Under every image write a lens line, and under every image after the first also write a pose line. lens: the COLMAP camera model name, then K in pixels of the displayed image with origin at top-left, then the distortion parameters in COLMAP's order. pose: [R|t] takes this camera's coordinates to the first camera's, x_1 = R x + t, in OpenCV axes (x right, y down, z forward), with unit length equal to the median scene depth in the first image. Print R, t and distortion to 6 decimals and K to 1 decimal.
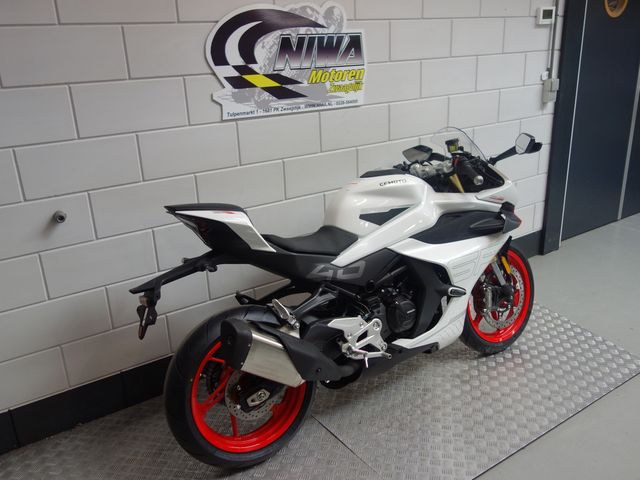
lens RADIAL K [[562.2, 0, 320.0], [0, 562.2, 240.0], [0, 0, 1]] dist [0.008278, -0.000692]
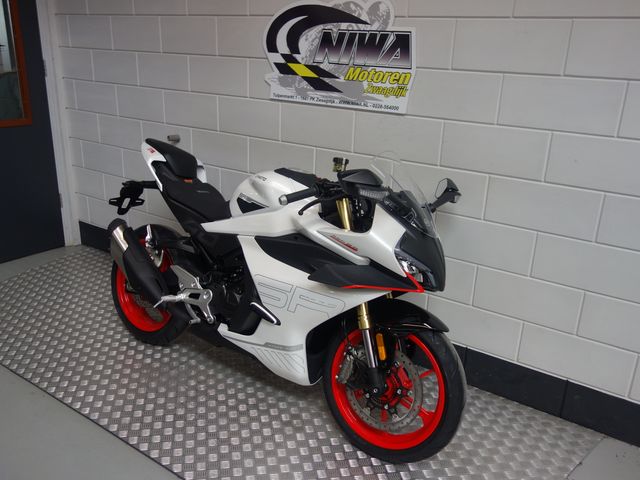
lens RADIAL K [[562.2, 0, 320.0], [0, 562.2, 240.0], [0, 0, 1]] dist [0.008278, -0.000692]
pose [[0.354026, 0.361792, -0.862423, 0.945301], [-0.350710, 0.906209, 0.236194, -0.245810], [0.866988, 0.218841, 0.447705, 0.590463]]
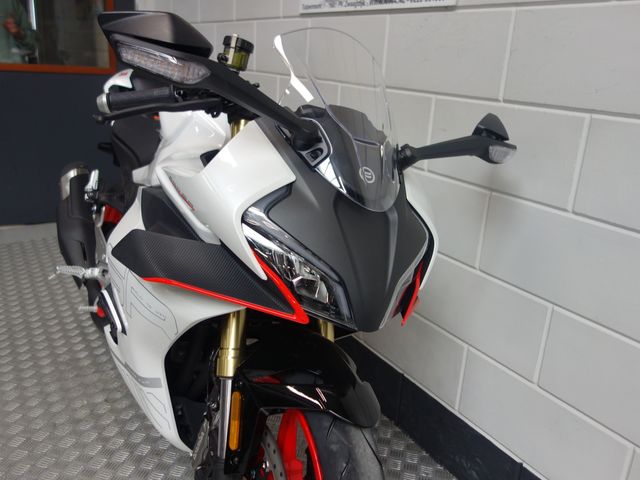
lens RADIAL K [[562.2, 0, 320.0], [0, 562.2, 240.0], [0, 0, 1]] dist [0.008278, -0.000692]
pose [[-0.061129, 0.345531, -0.936414, 0.658011], [-0.374829, 0.861557, 0.342378, -0.209260], [0.925077, 0.371924, 0.076849, 1.028200]]
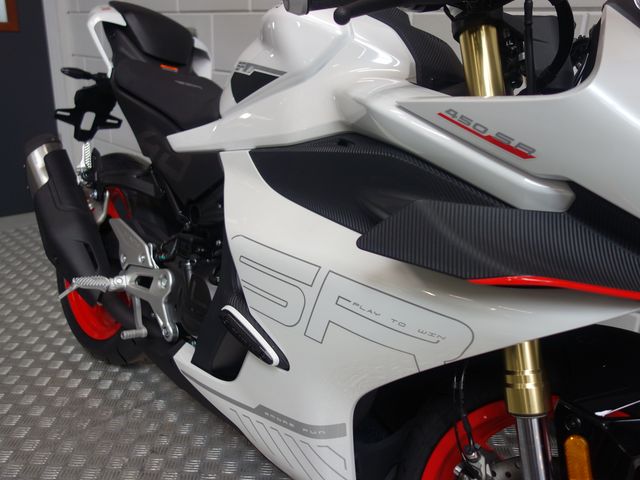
lens RADIAL K [[562.2, 0, 320.0], [0, 562.2, 240.0], [0, 0, 1]] dist [0.008278, -0.000692]
pose [[0.182240, 0.379071, -0.907245, 0.511672], [-0.360142, 0.884309, 0.297145, -0.079167], [0.914924, 0.272585, 0.297676, 0.844026]]
